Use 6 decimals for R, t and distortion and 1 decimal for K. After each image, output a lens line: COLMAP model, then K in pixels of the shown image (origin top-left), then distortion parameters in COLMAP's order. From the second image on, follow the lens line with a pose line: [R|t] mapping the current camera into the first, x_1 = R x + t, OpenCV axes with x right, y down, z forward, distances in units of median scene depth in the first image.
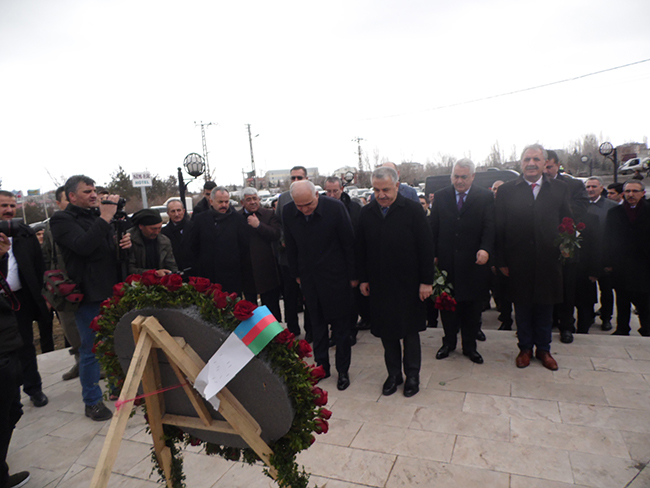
lens RADIAL K [[440.6, 0, 325.0], [0, 440.6, 244.0], [0, 0, 1]] dist [-0.003135, -0.001492]
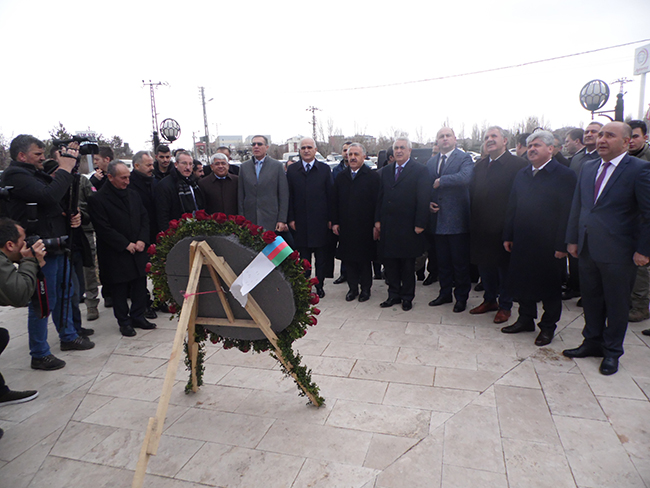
lens RADIAL K [[440.6, 0, 325.0], [0, 440.6, 244.0], [0, 0, 1]] dist [-0.003135, -0.001492]
pose [[0.993287, 0.023917, 0.113176, -0.119685], [-0.031397, 0.997406, 0.064775, 0.050099], [-0.111333, -0.067894, 0.991461, -0.390210]]
